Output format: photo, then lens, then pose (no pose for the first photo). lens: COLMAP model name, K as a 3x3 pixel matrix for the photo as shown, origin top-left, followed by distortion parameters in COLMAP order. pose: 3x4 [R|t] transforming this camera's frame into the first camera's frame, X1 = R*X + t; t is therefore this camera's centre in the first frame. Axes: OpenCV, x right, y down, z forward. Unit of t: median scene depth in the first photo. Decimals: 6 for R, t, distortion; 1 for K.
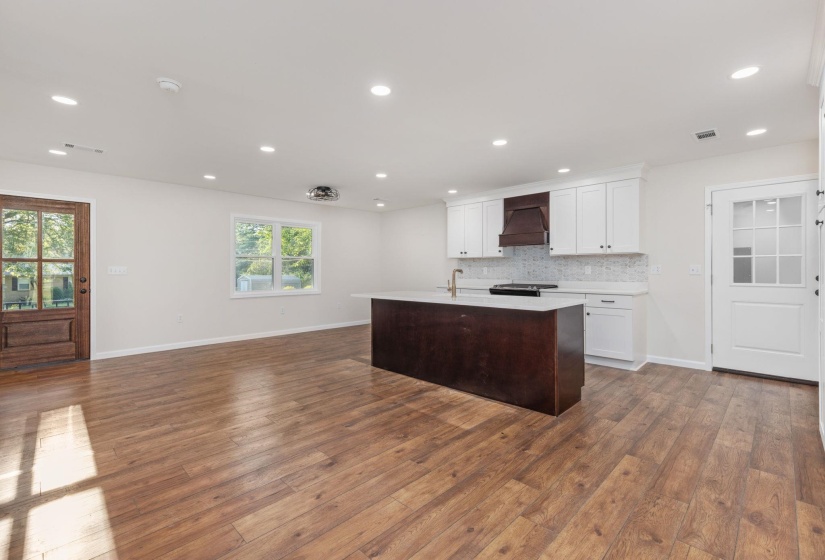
lens RADIAL K [[384.7, 0, 435.9], [0, 384.7, 273.8], [0, 0, 1]] dist [0.003838, -0.000034]
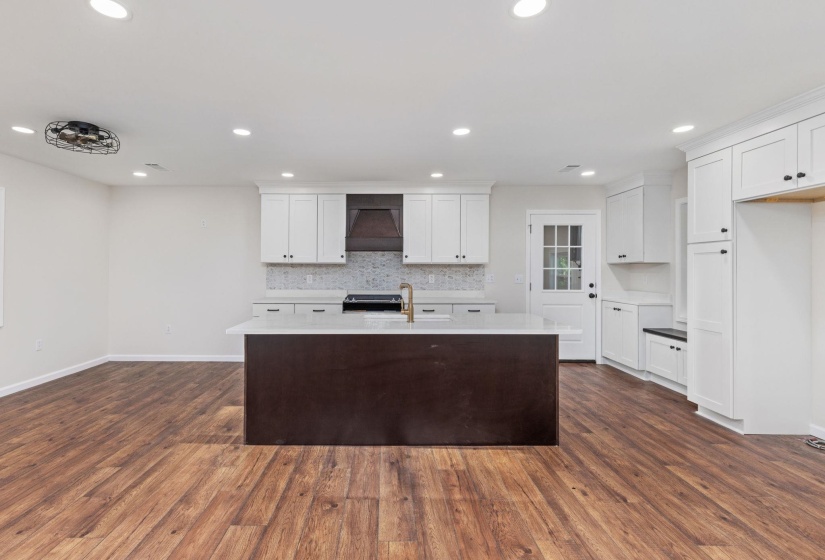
lens RADIAL K [[384.7, 0, 435.9], [0, 384.7, 273.8], [0, 0, 1]] dist [0.003838, -0.000034]
pose [[0.729455, 0.002204, 0.684026, -0.308293], [-0.000402, 0.999996, -0.002793, -0.022471], [-0.684029, 0.001763, 0.729453, 0.301146]]
